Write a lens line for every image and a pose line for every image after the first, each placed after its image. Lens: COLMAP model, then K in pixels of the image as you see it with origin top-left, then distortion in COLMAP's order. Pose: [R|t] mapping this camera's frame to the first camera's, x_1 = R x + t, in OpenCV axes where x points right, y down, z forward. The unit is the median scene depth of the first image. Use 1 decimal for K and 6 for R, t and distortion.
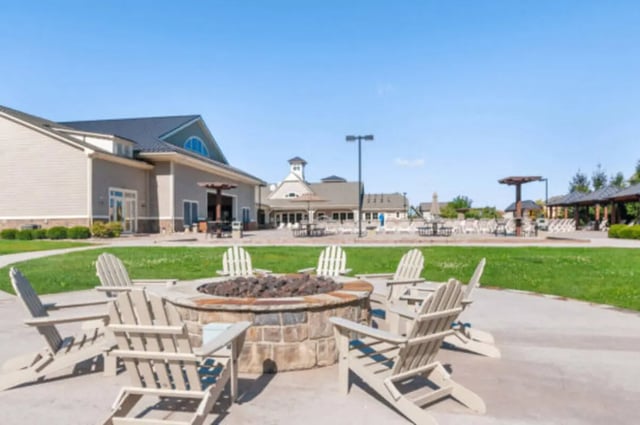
lens RADIAL K [[400.5, 0, 320.0], [0, 400.5, 212.5], [0, 0, 1]] dist [0.000523, 0.000138]
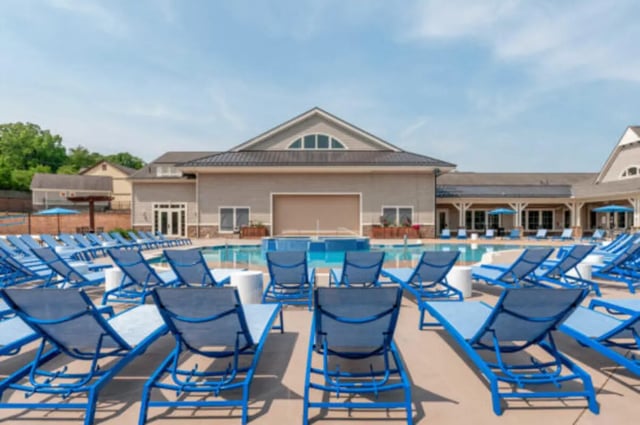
lens RADIAL K [[400.5, 0, 320.0], [0, 400.5, 212.5], [0, 0, 1]] dist [0.000523, 0.000138]
pose [[0.160264, -0.004357, -0.987065, 0.564799], [0.030608, 0.999531, 0.000558, -0.006337], [0.986600, -0.030301, 0.160322, 0.815350]]
